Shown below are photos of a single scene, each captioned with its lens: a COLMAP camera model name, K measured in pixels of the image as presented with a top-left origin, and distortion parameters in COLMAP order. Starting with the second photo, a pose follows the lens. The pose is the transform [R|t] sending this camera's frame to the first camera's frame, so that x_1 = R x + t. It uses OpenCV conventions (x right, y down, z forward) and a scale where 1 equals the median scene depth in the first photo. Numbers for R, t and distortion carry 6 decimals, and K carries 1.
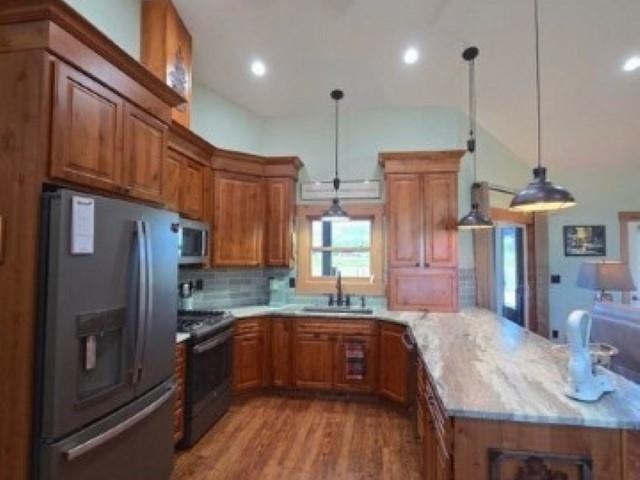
lens RADIAL K [[349.9, 0, 324.5], [0, 349.9, 240.6], [0, 0, 1]] dist [-0.000991, -0.001374]
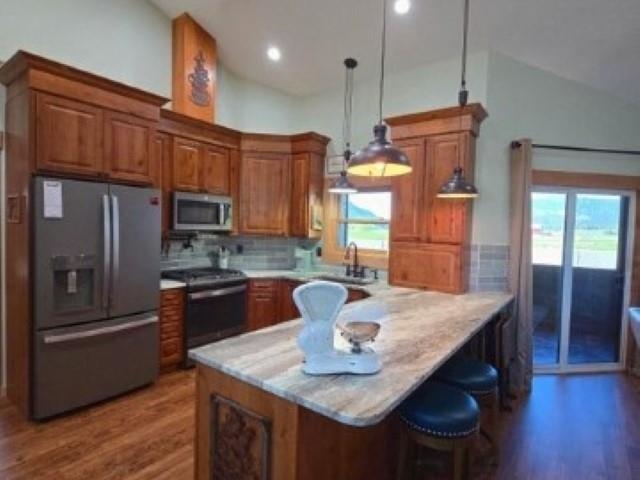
lens RADIAL K [[349.9, 0, 324.5], [0, 349.9, 240.6], [0, 0, 1]] dist [-0.000991, -0.001374]
pose [[0.888597, 0.035739, -0.457294, 0.448061], [-0.003160, 0.997413, 0.071811, 0.008980], [0.458678, -0.062366, 0.886411, 0.067110]]
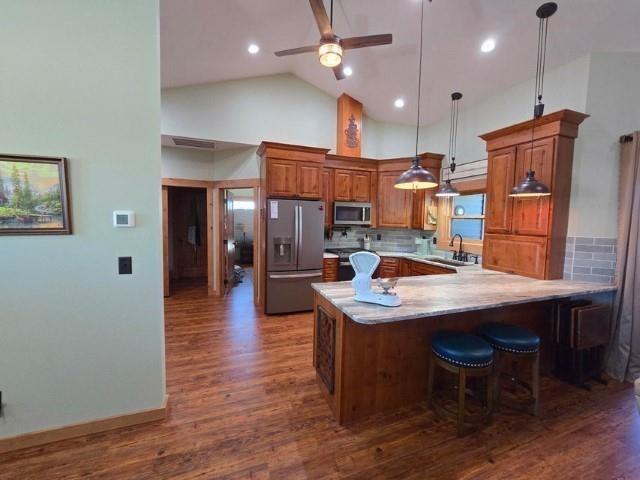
lens RADIAL K [[262.4, 0, 320.9], [0, 262.4, 236.3], [0, 0, 1]] dist [-0.002499, -0.000375]
pose [[0.493246, 0.058853, -0.867897, 0.668720], [0.021089, 0.996607, 0.079566, 0.007097], [0.869634, -0.057549, 0.490331, 0.070813]]
